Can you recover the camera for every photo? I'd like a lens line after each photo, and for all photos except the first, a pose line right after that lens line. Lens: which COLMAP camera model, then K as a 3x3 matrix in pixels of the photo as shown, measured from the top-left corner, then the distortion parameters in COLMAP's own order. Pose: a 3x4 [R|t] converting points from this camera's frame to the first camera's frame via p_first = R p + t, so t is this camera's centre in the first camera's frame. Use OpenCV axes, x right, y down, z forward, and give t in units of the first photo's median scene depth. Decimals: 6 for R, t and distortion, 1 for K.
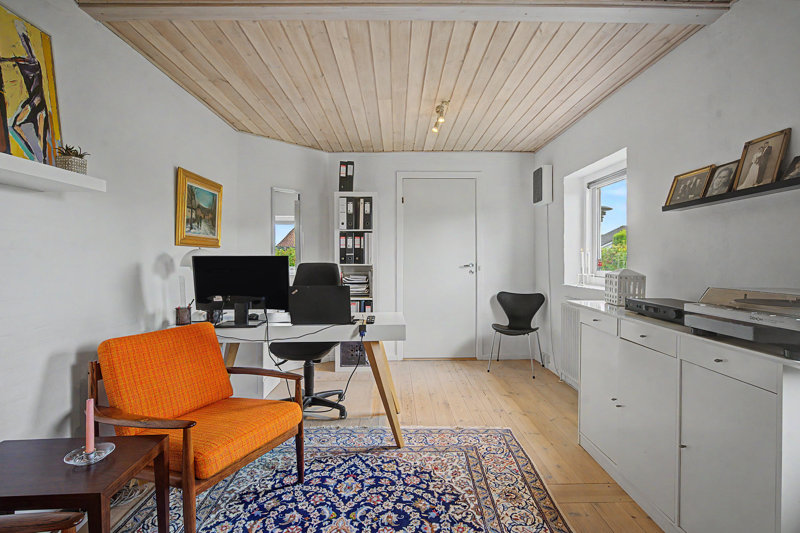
lens RADIAL K [[387.5, 0, 402.8], [0, 387.5, 264.9], [0, 0, 1]] dist [-0.001111, -0.000027]
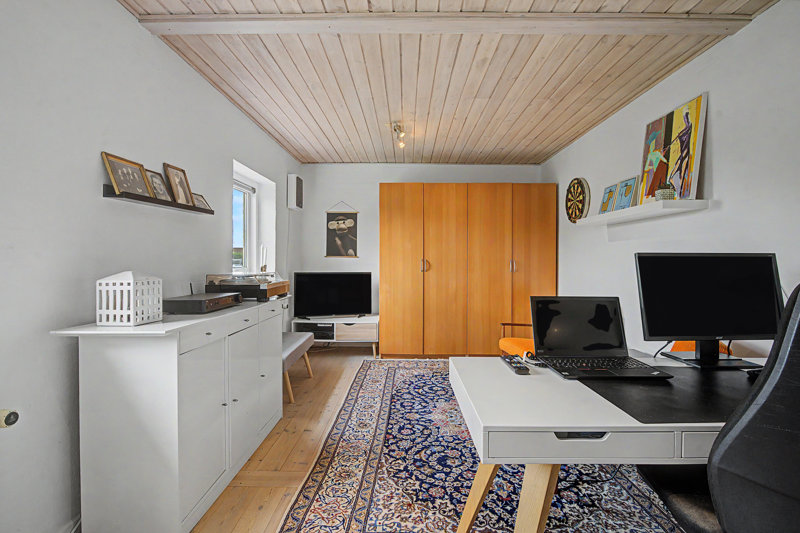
lens RADIAL K [[387.5, 0, 397.1], [0, 387.5, 264.1], [0, 0, 1]] dist [-0.001111, -0.000027]
pose [[-0.999059, -0.002816, 0.043274, 0.088608], [-0.001004, 0.999124, 0.041834, -0.042492], [-0.043354, 0.041751, -0.998187, 2.076707]]
